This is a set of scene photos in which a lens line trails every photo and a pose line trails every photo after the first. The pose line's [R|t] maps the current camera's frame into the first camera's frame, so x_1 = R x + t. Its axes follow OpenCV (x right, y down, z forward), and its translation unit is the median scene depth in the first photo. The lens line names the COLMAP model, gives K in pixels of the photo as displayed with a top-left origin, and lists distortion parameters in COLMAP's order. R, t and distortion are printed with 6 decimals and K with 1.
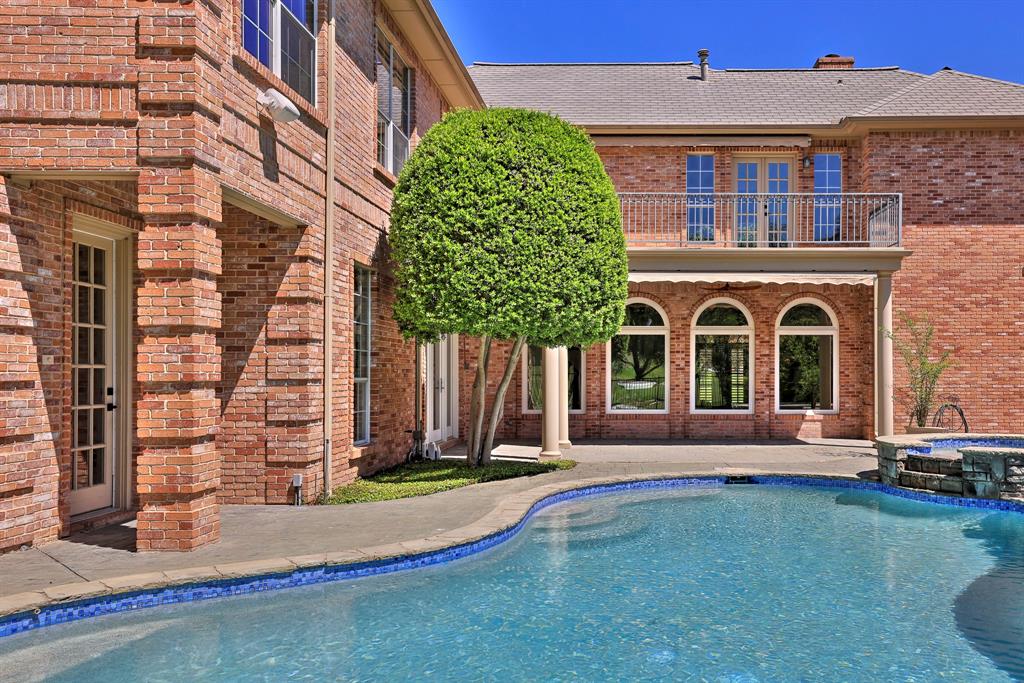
lens RADIAL K [[850.0, 0, 623.0], [0, 850.0, 364.3], [0, 0, 1]] dist [0.027799, 0.010338]
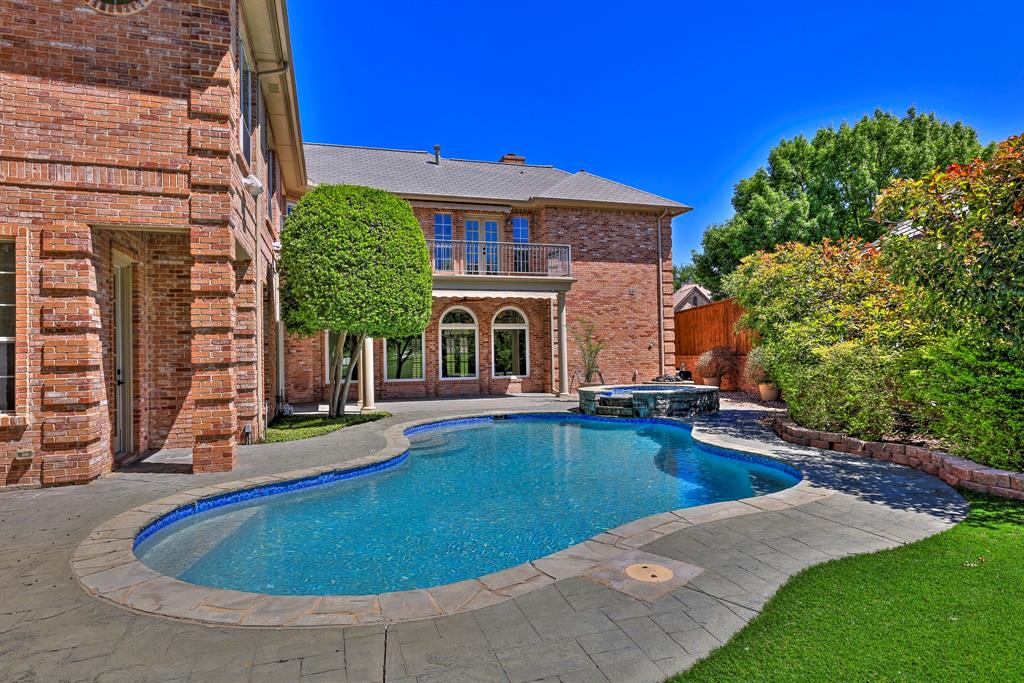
lens RADIAL K [[590.6, 0, 508.4], [0, 590.6, 344.2], [0, 0, 1]] dist [0.007302, 0.002170]
pose [[0.954711, -0.013049, 0.297248, -0.233151], [0.015440, 0.999865, -0.005697, 0.000186], [-0.297133, 0.010028, 0.954783, -0.129476]]
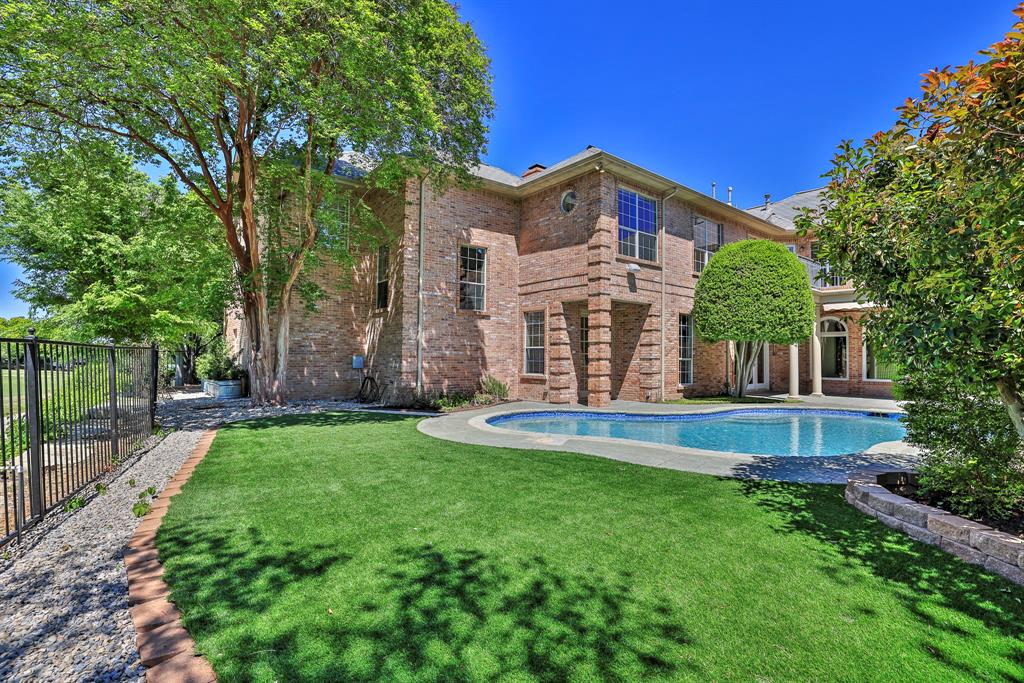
lens RADIAL K [[470.2, 0, 522.3], [0, 470.2, 342.4], [0, 0, 1]] dist [-0.005964, -0.000281]
pose [[0.653912, -0.019741, -0.756313, 0.496951], [0.001209, 0.999686, -0.025048, 0.002927], [0.756570, 0.015465, 0.653730, -0.322312]]
